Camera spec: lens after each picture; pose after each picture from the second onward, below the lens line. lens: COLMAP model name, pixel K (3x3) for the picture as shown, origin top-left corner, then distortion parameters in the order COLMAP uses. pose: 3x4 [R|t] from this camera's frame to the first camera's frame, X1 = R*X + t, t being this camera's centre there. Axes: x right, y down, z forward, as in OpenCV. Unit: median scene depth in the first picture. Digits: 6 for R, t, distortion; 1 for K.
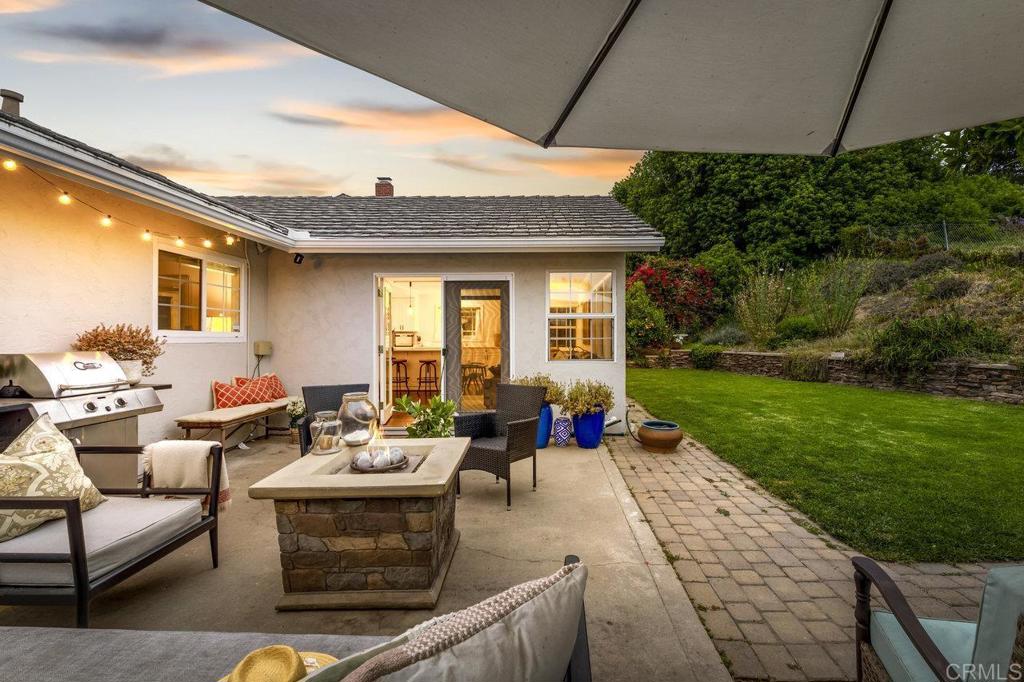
lens RADIAL K [[456.0, 0, 512.0], [0, 456.0, 341.0], [0, 0, 1]] dist [0.019226, -0.006321]
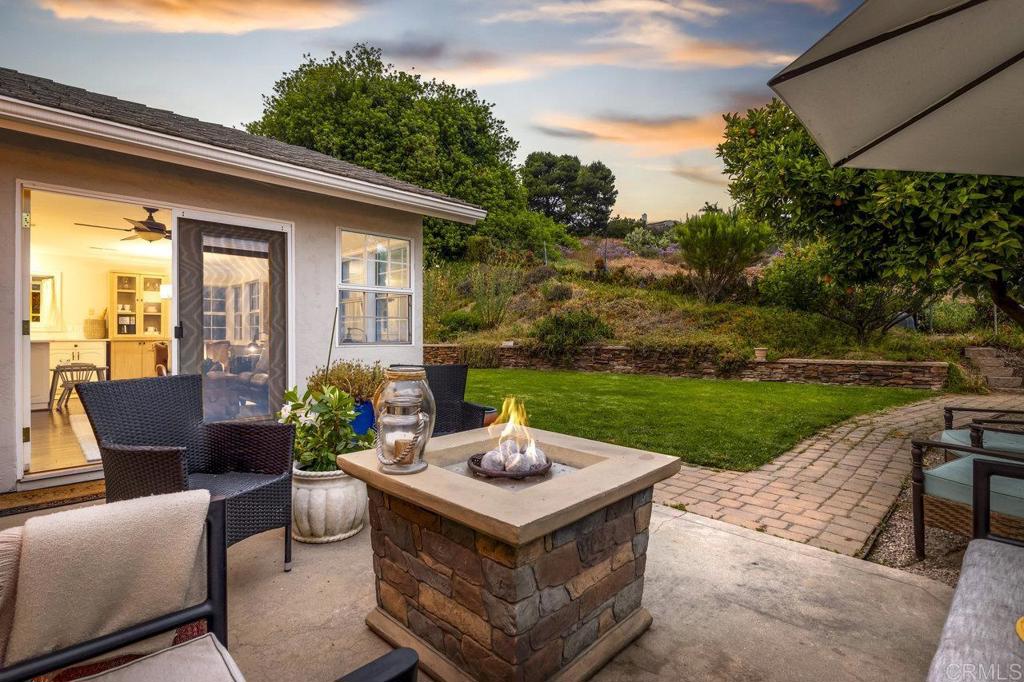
lens RADIAL K [[502.3, 0, 512.0], [0, 502.3, 341.0], [0, 0, 1]] dist [0.002863, 0.000150]
pose [[0.690228, -0.003308, 0.723584, -0.324288], [0.002594, 0.999994, 0.002098, 0.034840], [-0.723587, 0.000429, 0.690233, 0.200086]]
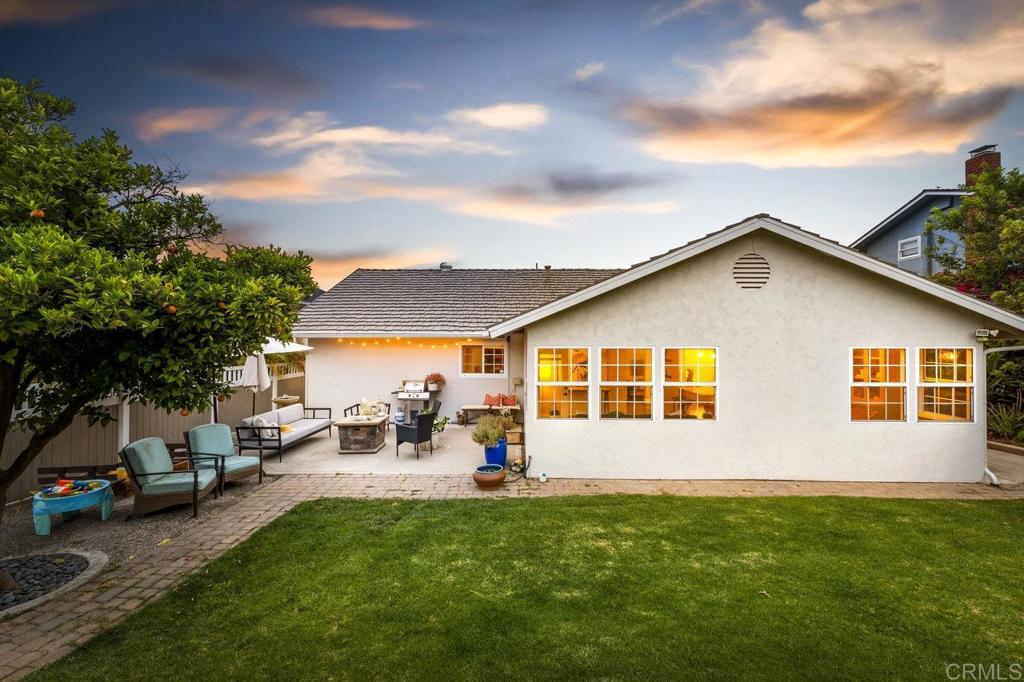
lens RADIAL K [[456.0, 0, 512.0], [0, 456.0, 341.0], [0, 0, 1]] dist [0.019226, -0.006321]
pose [[0.000981, 0.001201, -0.999999, 1.294405], [-0.016968, 0.999855, 0.001185, -0.144523], [0.999856, 0.016967, 0.001002, 0.847243]]
